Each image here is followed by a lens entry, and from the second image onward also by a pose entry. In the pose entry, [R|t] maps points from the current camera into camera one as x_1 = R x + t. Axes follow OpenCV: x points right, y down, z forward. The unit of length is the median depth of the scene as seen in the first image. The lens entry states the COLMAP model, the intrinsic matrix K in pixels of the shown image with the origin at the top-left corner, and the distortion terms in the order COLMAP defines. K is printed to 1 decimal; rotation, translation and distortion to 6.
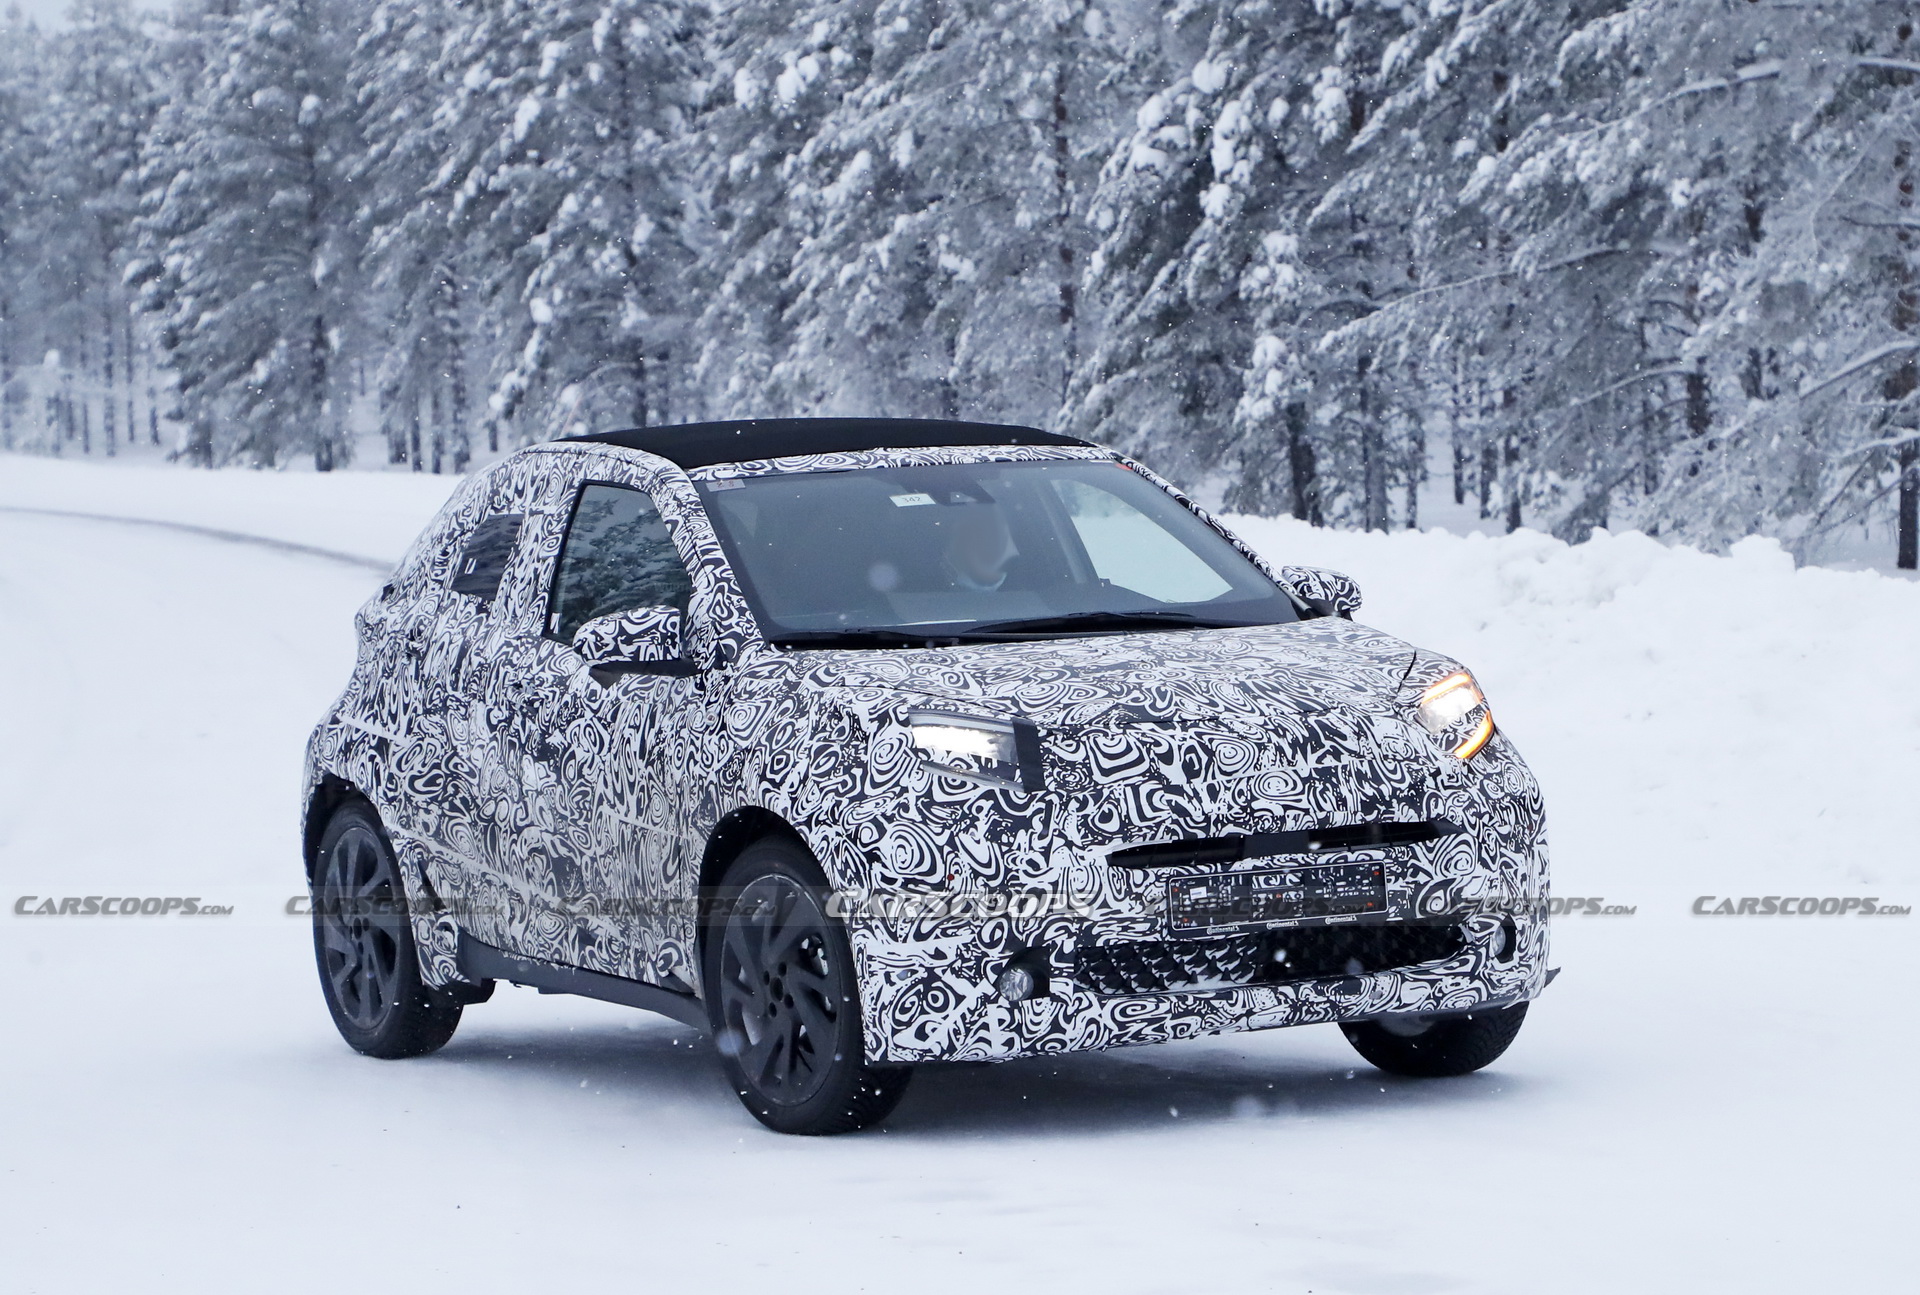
lens RADIAL K [[5406.4, 0, 960.0], [0, 5406.4, 647.5], [0, 0, 1]] dist [0.482474, 0.421139]
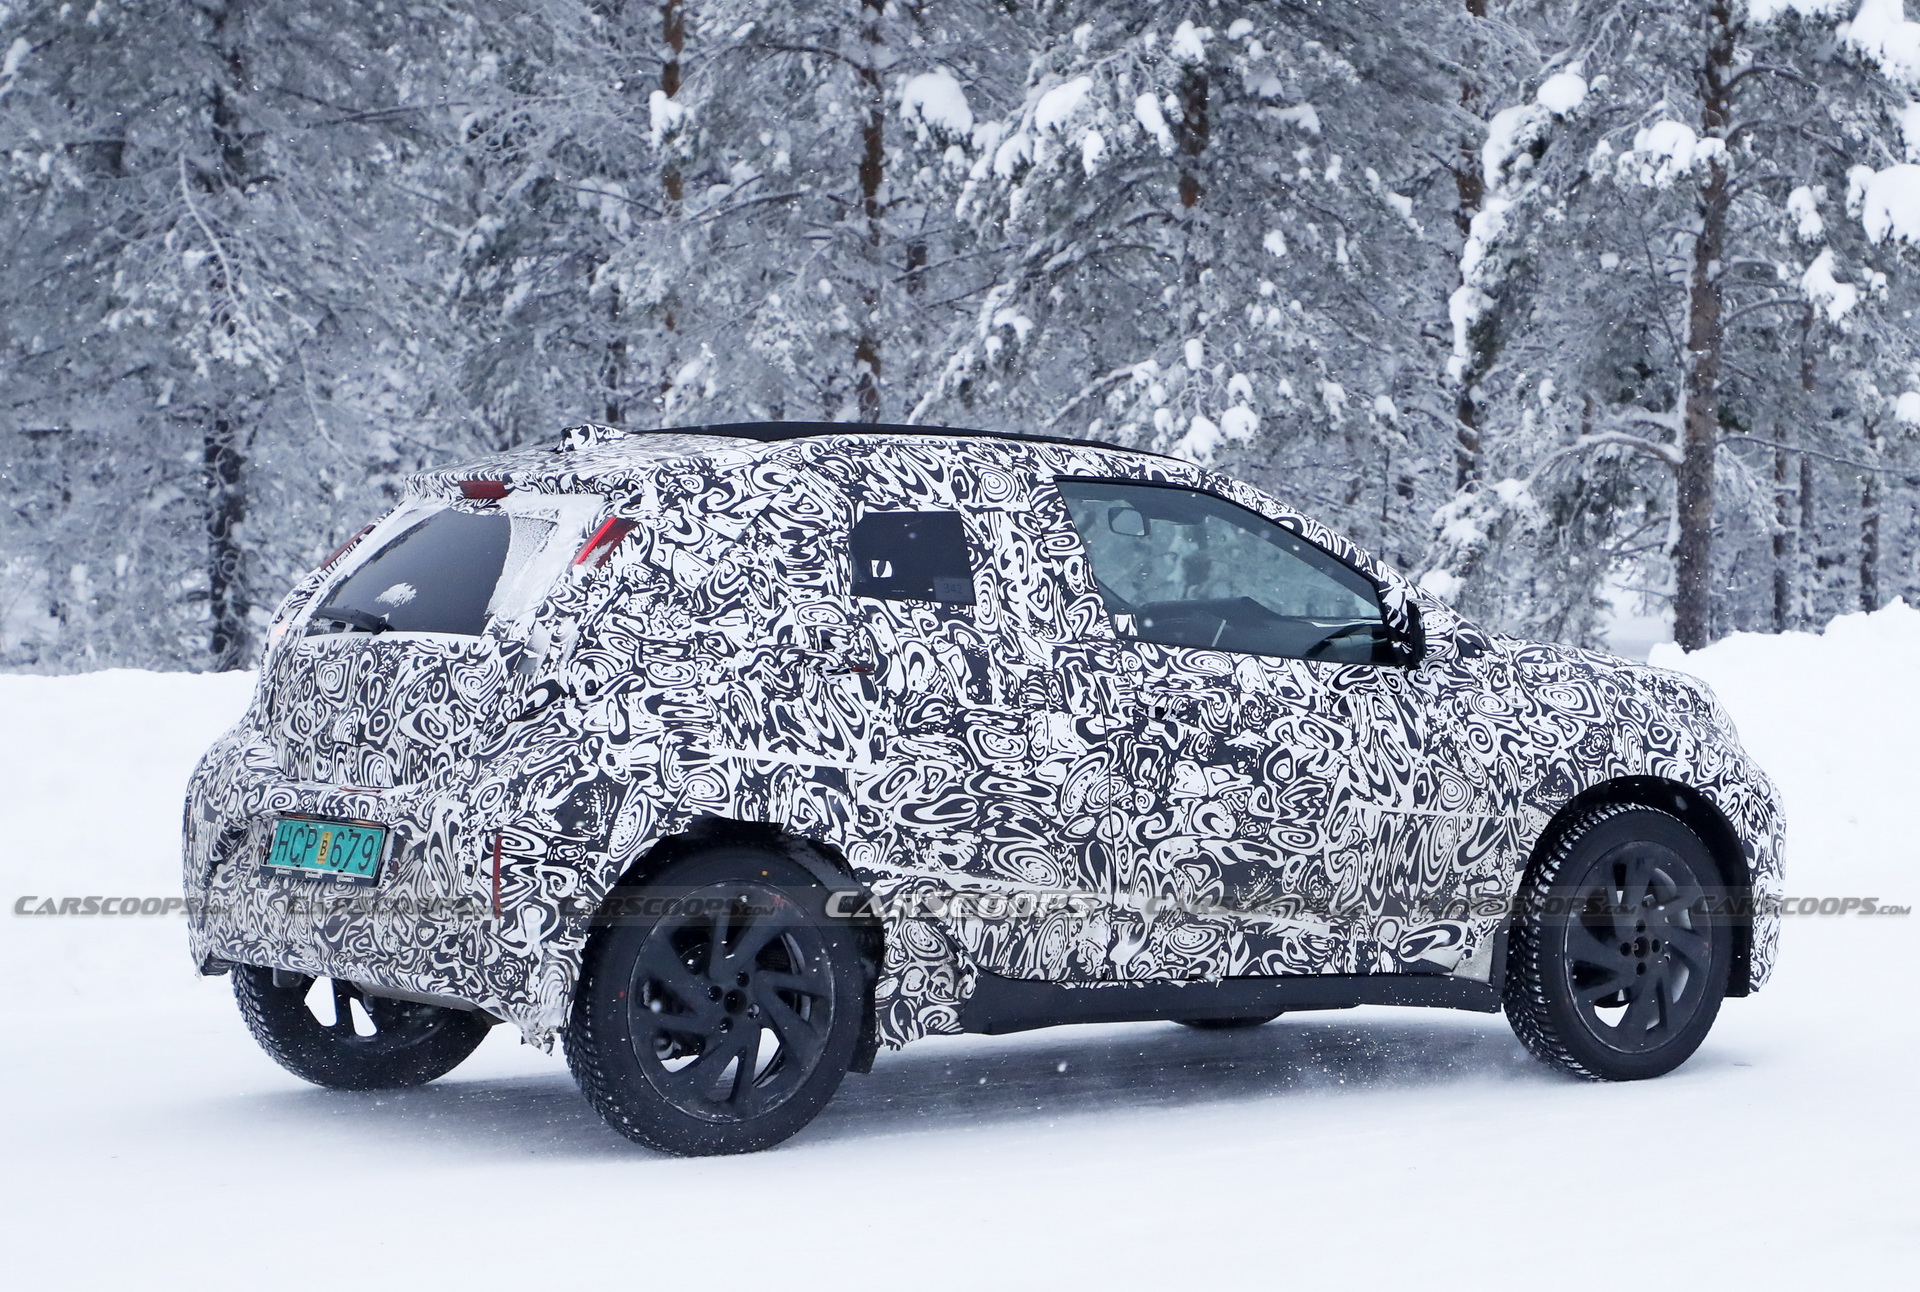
lens RADIAL K [[5918.0, 0, 960.0], [0, 5918.0, 646.0], [0, 0, 1]] dist [0.001797, -0.036333]
pose [[-0.107850, 0.020112, 0.993964, -1.107423], [0.047417, 0.998762, -0.015064, 0.013431], [-0.993036, 0.045506, -0.108670, 1.152074]]
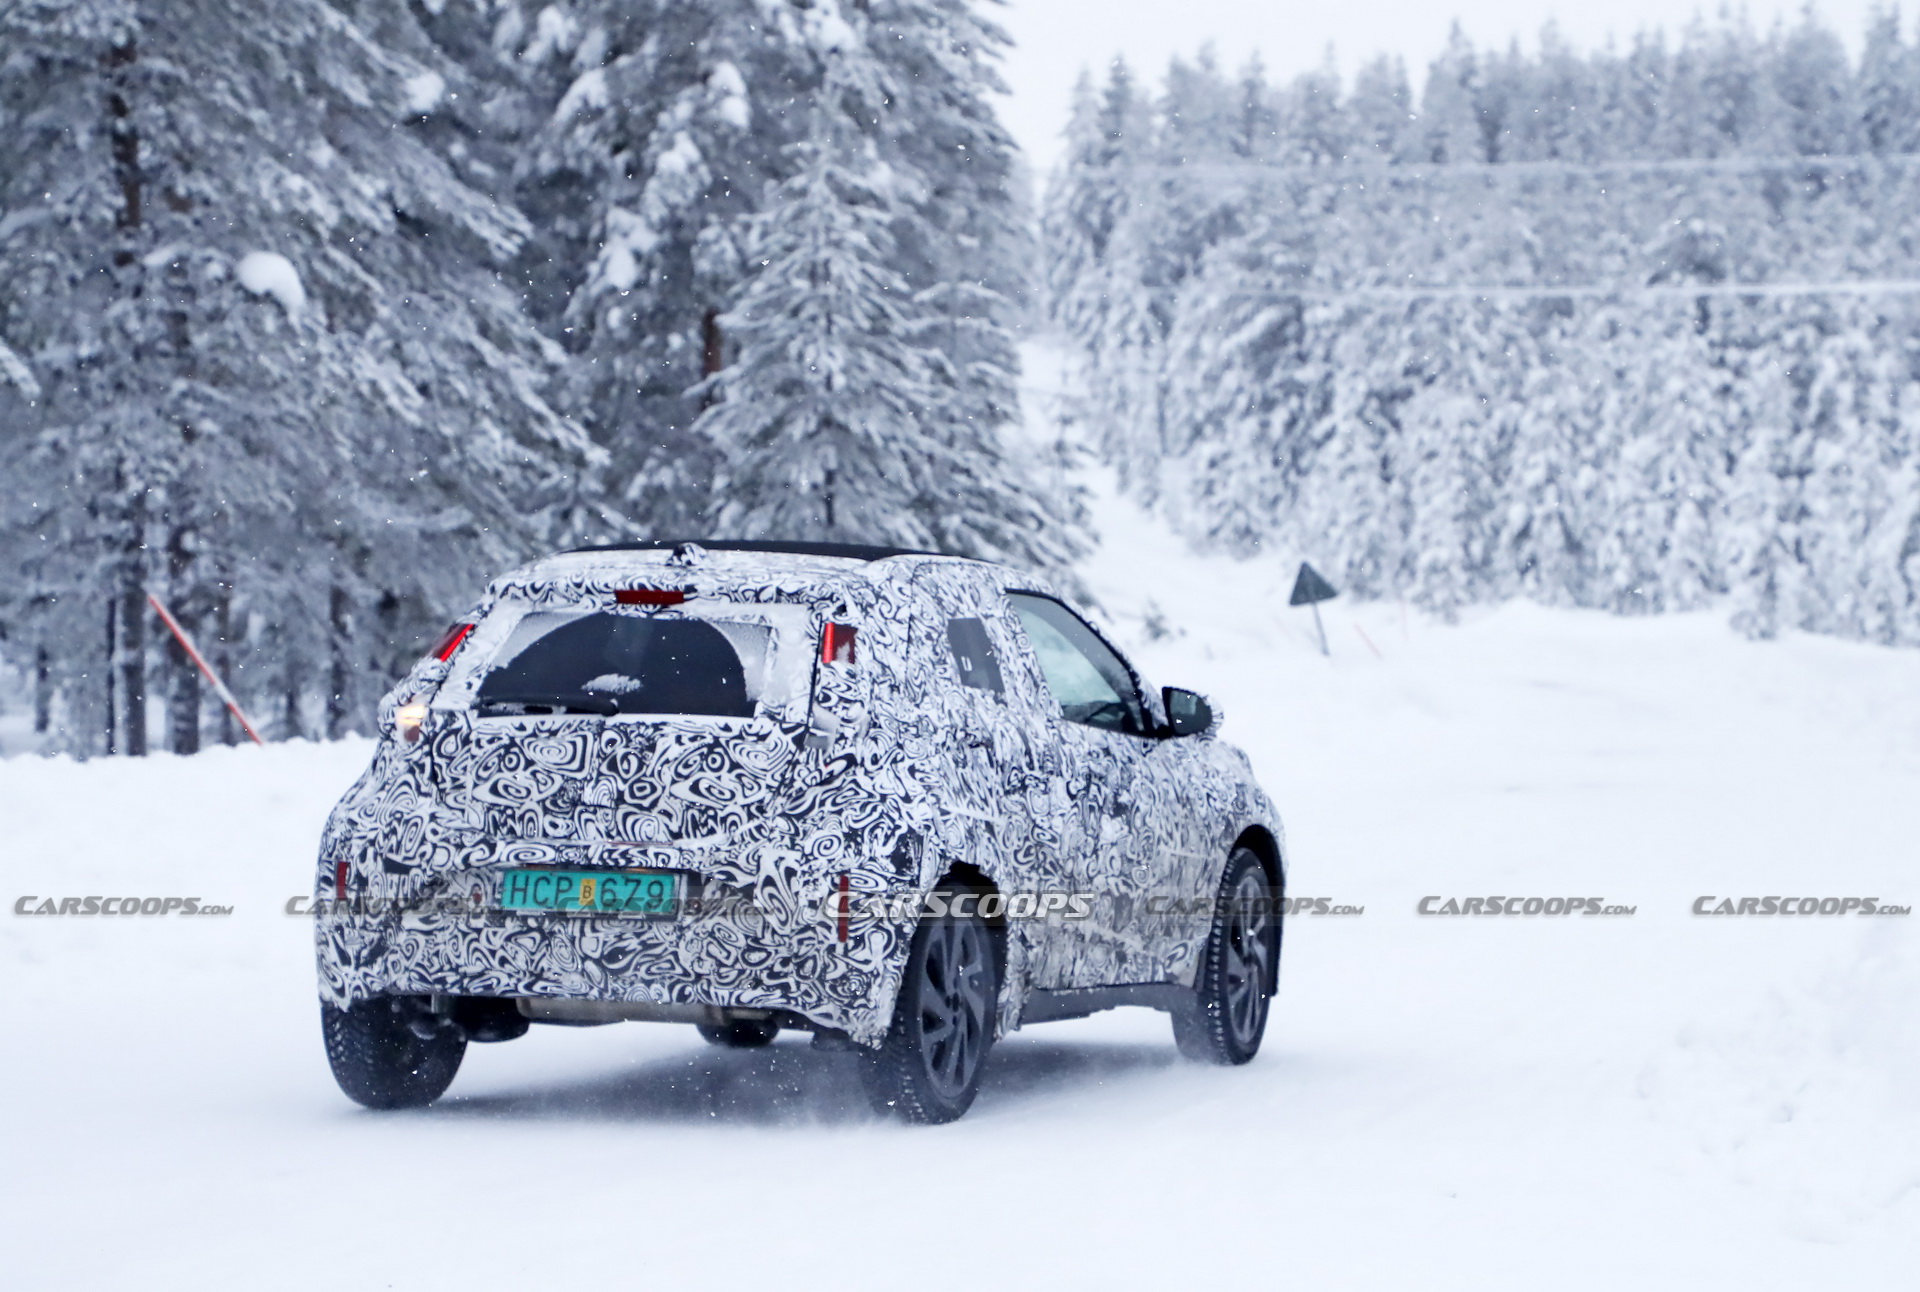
lens RADIAL K [[9382.8, 0, 960.0], [0, 9382.8, 646.0], [0, 0, 1]] dist [0.460353, -7.412417]
pose [[-0.672604, 0.021675, 0.739685, -1.596394], [0.047012, 0.998803, 0.013480, -0.047006], [-0.738508, 0.043841, -0.672818, 2.421510]]
